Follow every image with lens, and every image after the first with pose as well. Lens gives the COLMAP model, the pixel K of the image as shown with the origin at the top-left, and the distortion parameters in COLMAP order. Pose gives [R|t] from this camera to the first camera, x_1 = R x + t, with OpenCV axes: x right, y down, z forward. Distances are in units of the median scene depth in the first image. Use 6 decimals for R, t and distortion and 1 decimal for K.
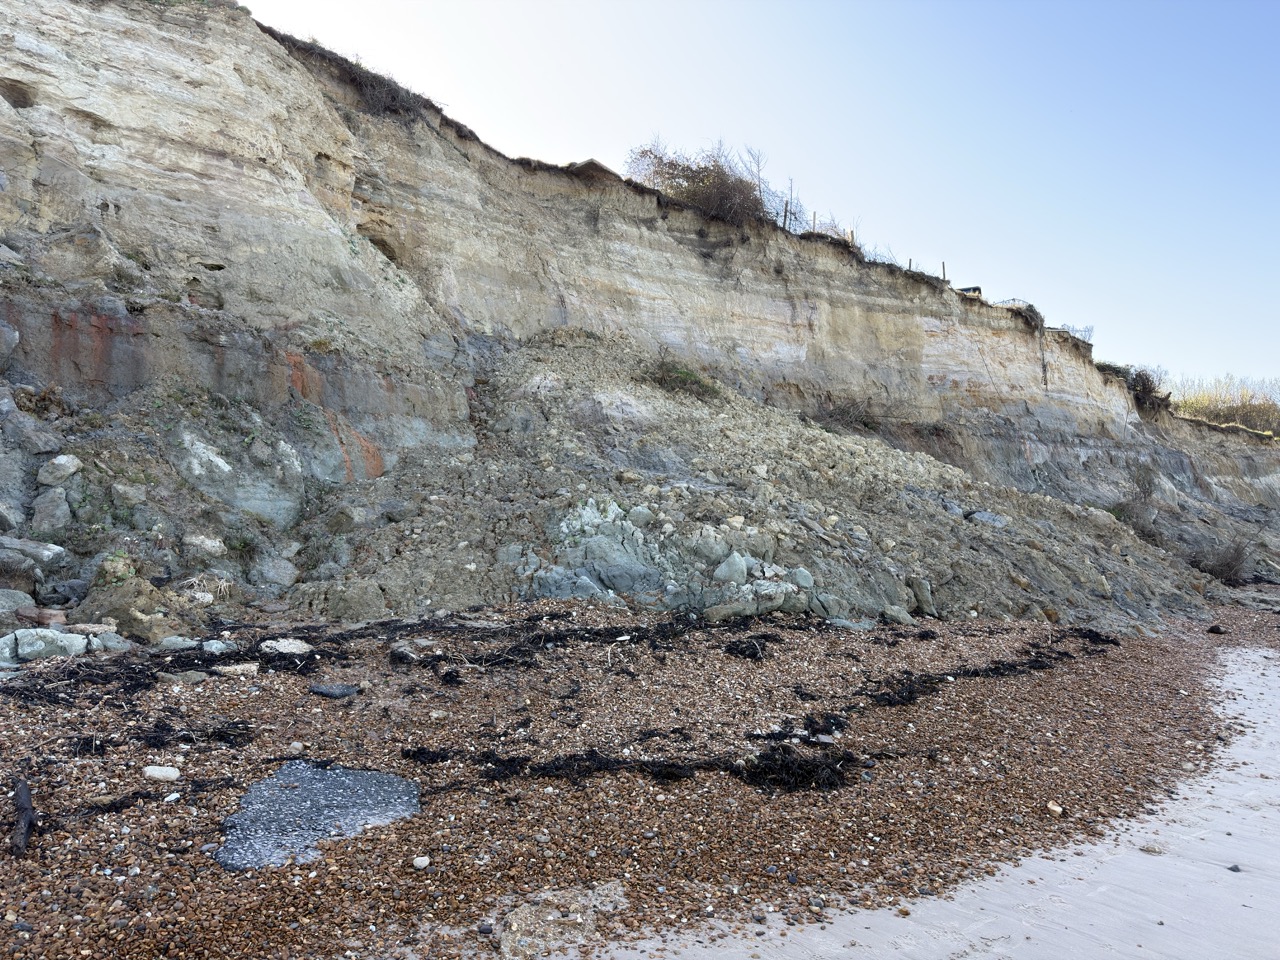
lens RADIAL K [[920.5, 0, 587.2], [0, 920.5, 476.4], [0, 0, 1]] dist [0.108359, -0.144269]
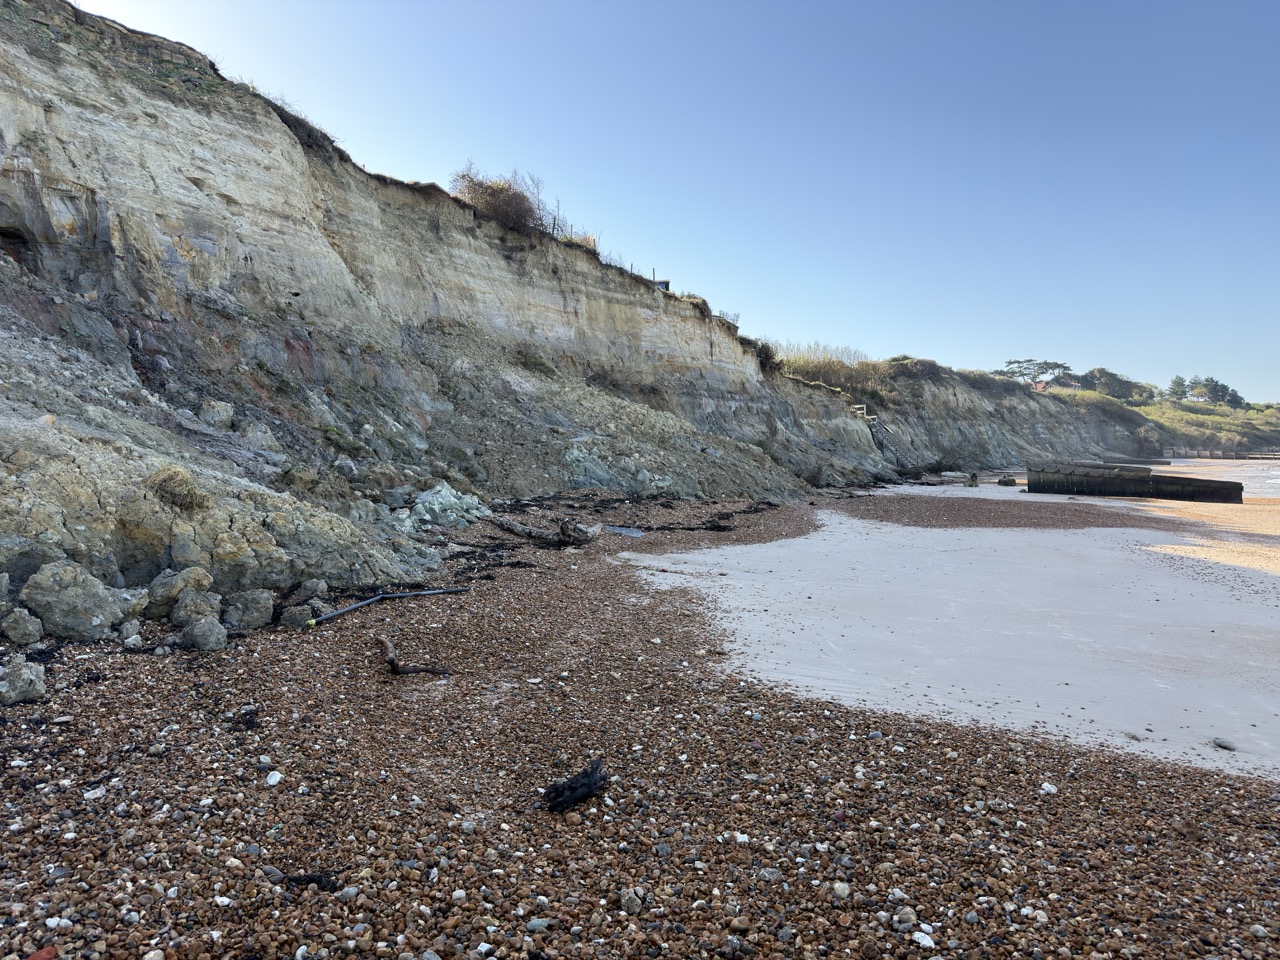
lens RADIAL K [[920.5, 0, 587.2], [0, 920.5, 476.4], [0, 0, 1]] dist [0.108359, -0.144269]
pose [[0.933967, -0.005242, 0.357320, -0.258309], [-0.024936, 0.996499, 0.079798, -0.026270], [-0.356488, -0.083439, 0.930567, -0.358439]]
